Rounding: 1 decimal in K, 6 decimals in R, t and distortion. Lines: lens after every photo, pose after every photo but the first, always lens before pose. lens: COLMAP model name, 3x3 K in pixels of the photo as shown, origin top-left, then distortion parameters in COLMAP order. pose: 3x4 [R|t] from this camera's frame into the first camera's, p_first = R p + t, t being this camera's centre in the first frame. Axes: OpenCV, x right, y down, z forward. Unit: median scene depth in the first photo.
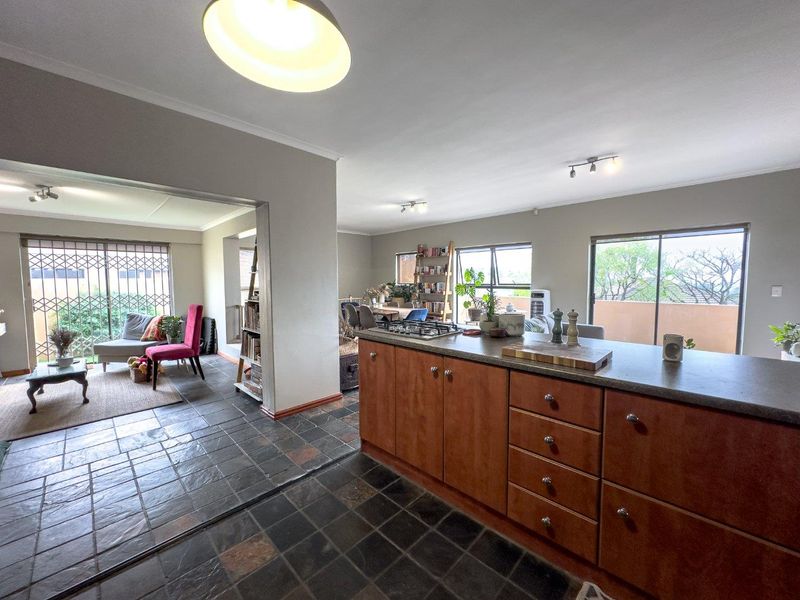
lens RADIAL K [[318.4, 0, 400.0], [0, 318.4, 300.0], [0, 0, 1]] dist [0.000525, 0.000155]
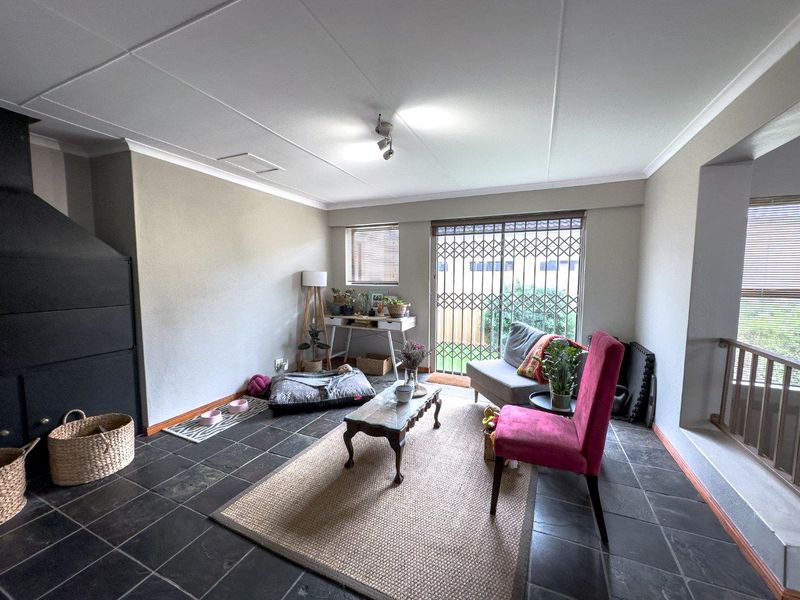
lens RADIAL K [[318.4, 0, 400.0], [0, 318.4, 300.0], [0, 0, 1]] dist [0.000525, 0.000155]
pose [[0.359250, 0.082875, -0.929554, -0.228972], [-0.063196, 0.995923, 0.064368, -0.023514], [0.931099, 0.035619, 0.363023, 0.380395]]
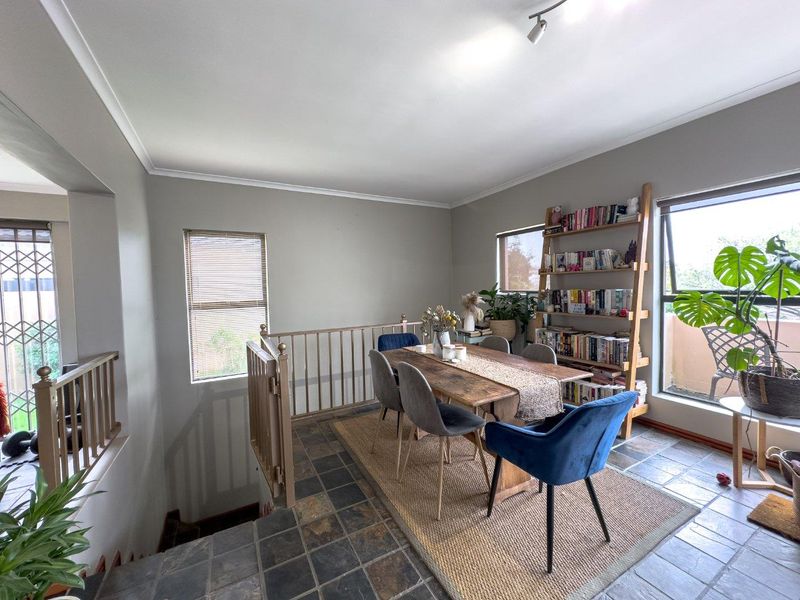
lens RADIAL K [[318.4, 0, 400.0], [0, 318.4, 300.0], [0, 0, 1]] dist [0.000525, 0.000155]
pose [[0.958671, -0.005875, -0.284456, -0.020317], [0.001004, 0.999850, -0.017268, -0.034400], [0.284514, 0.016268, 0.958534, 0.540504]]
